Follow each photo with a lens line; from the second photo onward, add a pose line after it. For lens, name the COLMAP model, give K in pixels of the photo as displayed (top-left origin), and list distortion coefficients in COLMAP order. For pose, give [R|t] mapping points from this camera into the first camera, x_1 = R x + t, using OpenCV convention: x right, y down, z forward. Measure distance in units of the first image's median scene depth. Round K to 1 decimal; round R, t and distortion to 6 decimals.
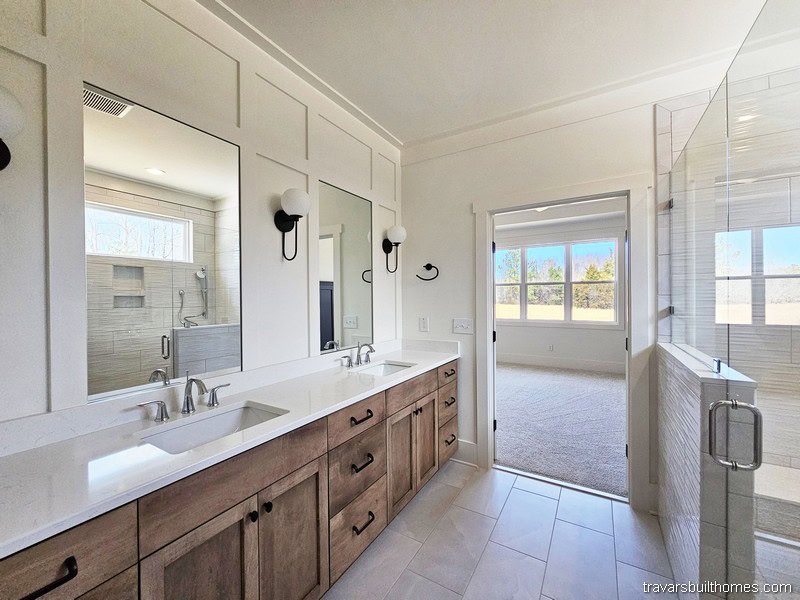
lens RADIAL K [[329.9, 0, 397.6], [0, 329.9, 298.5], [0, 0, 1]] dist [0.003557, 0.000509]
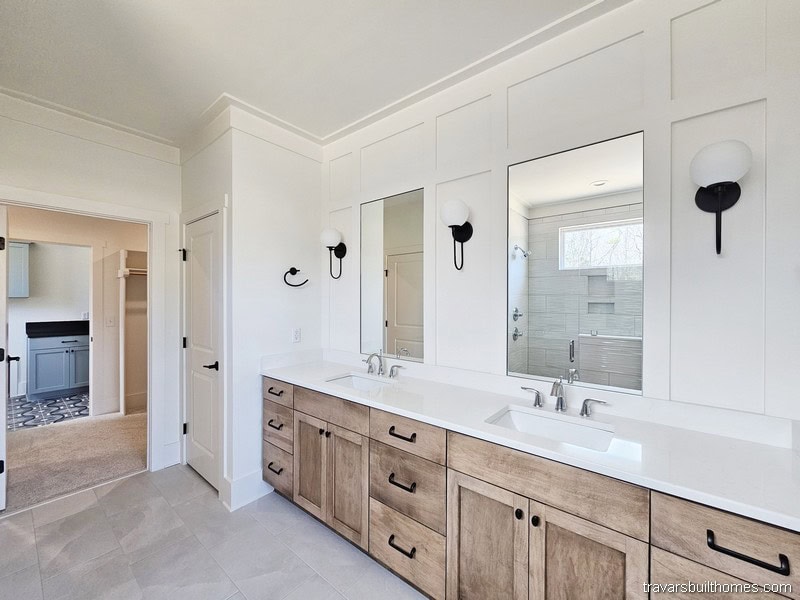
lens RADIAL K [[329.9, 0, 397.7], [0, 329.9, 304.3], [0, 0, 1]] dist [0.003557, 0.000509]
pose [[-0.140361, 0.016085, -0.989970, 0.714514], [-0.012138, 0.999765, 0.017965, -0.024047], [0.990026, 0.014537, -0.140132, 0.966557]]
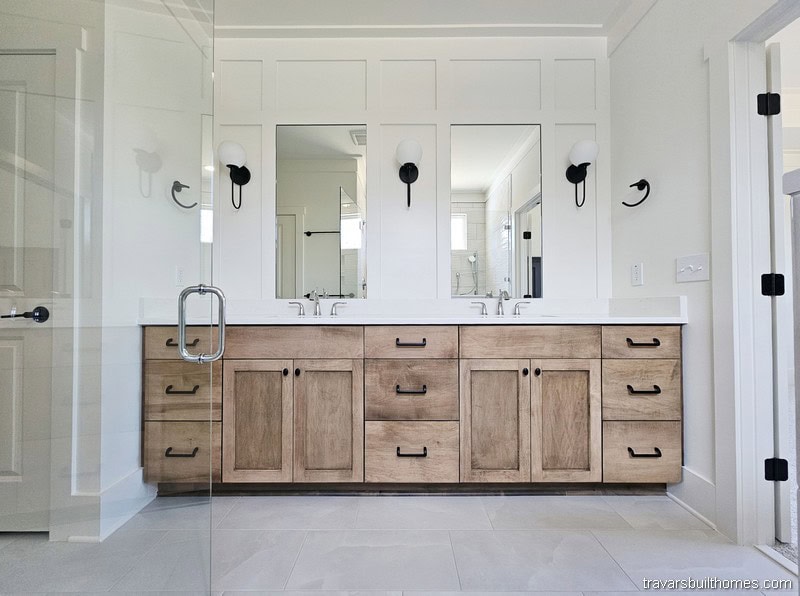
lens RADIAL K [[329.9, 0, 390.6], [0, 329.9, 299.2], [0, 0, 1]] dist [0.003557, 0.000509]
pose [[0.519261, -0.007140, -0.854586, 0.601751], [-0.007418, 0.999890, -0.012862, 0.214306], [0.854584, 0.013018, 0.519151, 0.383310]]
